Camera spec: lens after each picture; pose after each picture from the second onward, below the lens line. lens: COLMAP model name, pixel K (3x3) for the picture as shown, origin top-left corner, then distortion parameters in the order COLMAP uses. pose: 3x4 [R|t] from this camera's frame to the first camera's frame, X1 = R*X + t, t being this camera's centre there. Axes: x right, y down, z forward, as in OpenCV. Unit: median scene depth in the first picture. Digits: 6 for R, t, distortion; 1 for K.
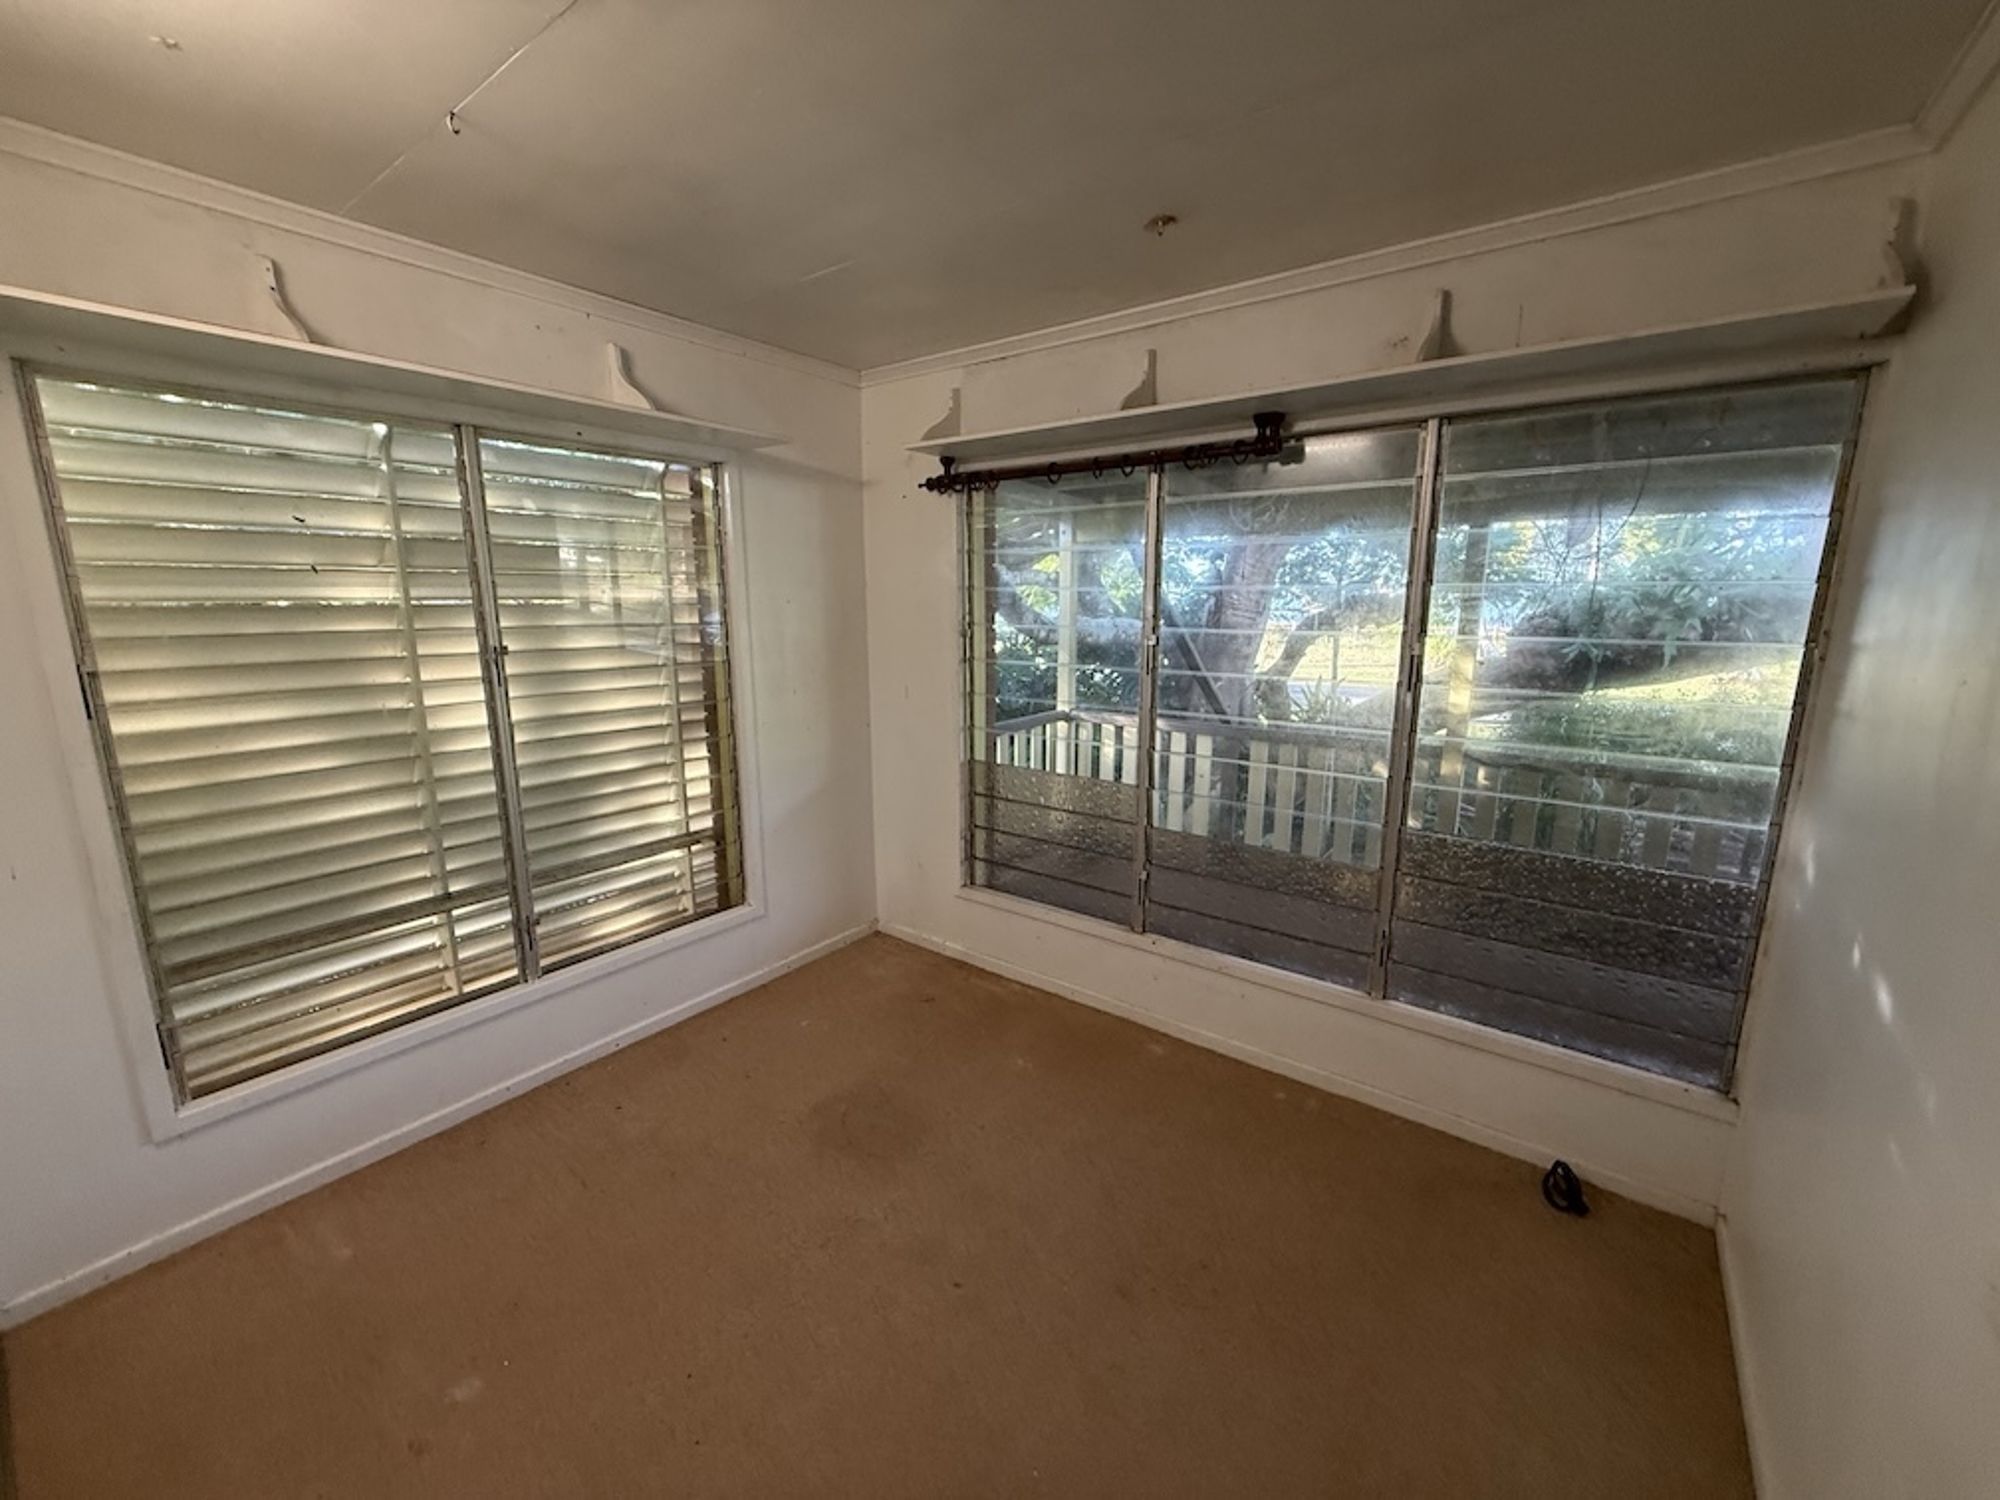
lens RADIAL K [[797.2, 0, 998.1], [0, 797.2, 748.2], [0, 0, 1]] dist [0.003270, 0.000262]
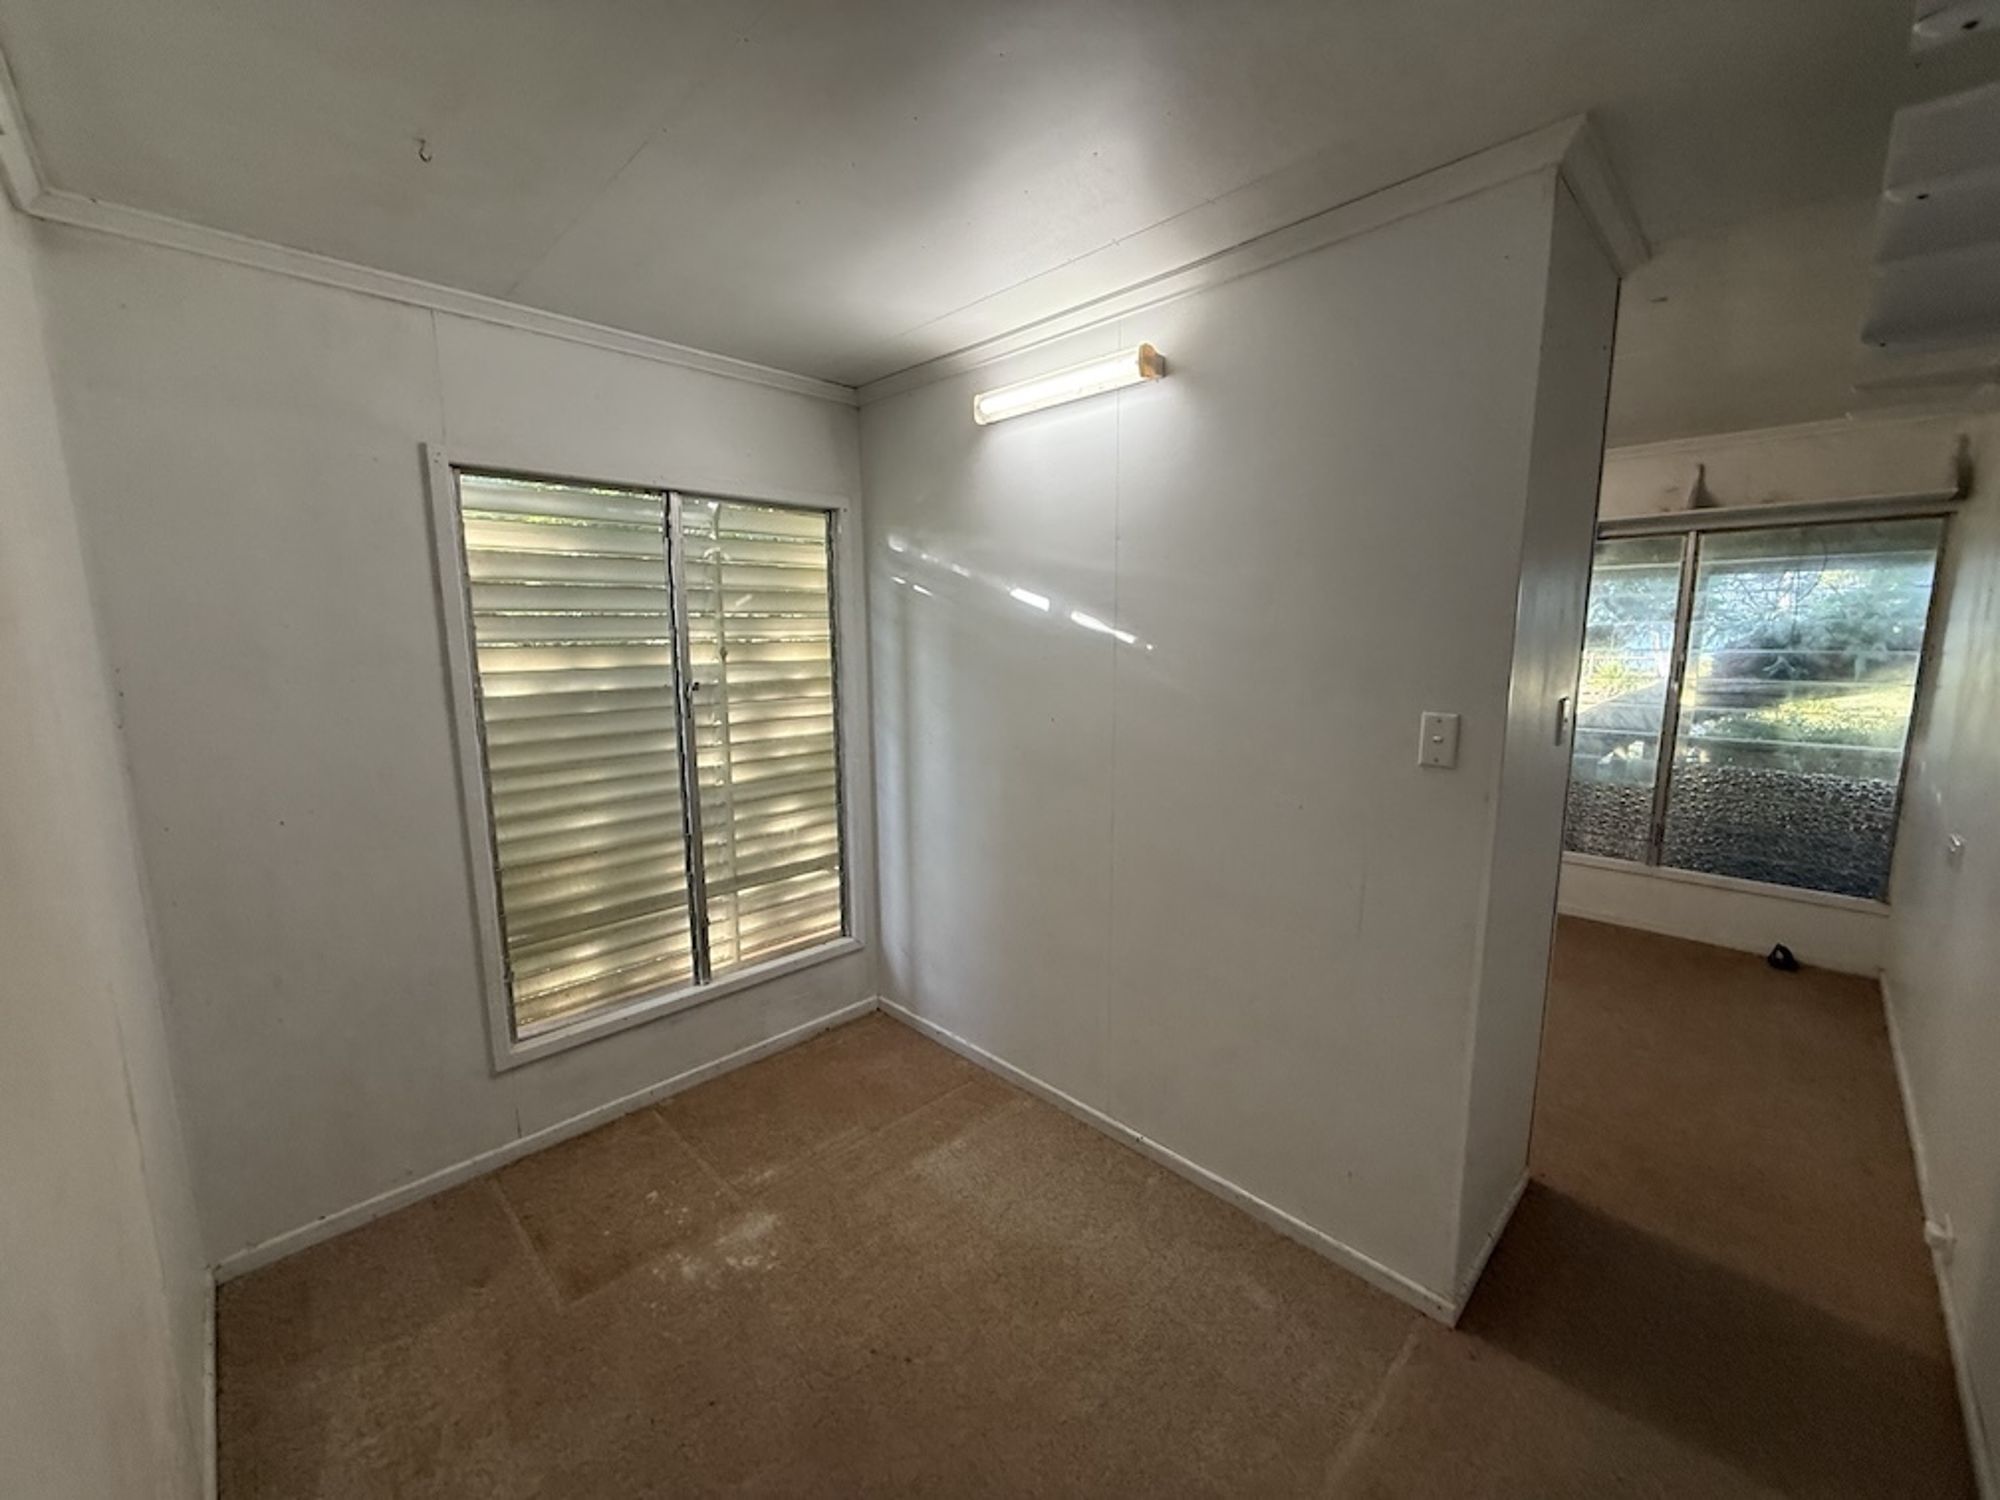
lens RADIAL K [[797.2, 0, 998.8], [0, 797.2, 755.1], [0, 0, 1]] dist [0.003270, 0.000262]
pose [[0.990410, 0.011576, -0.137674, -0.192242], [-0.016368, 0.999297, -0.033721, 0.046267], [0.137187, 0.035651, 0.989903, -0.251714]]
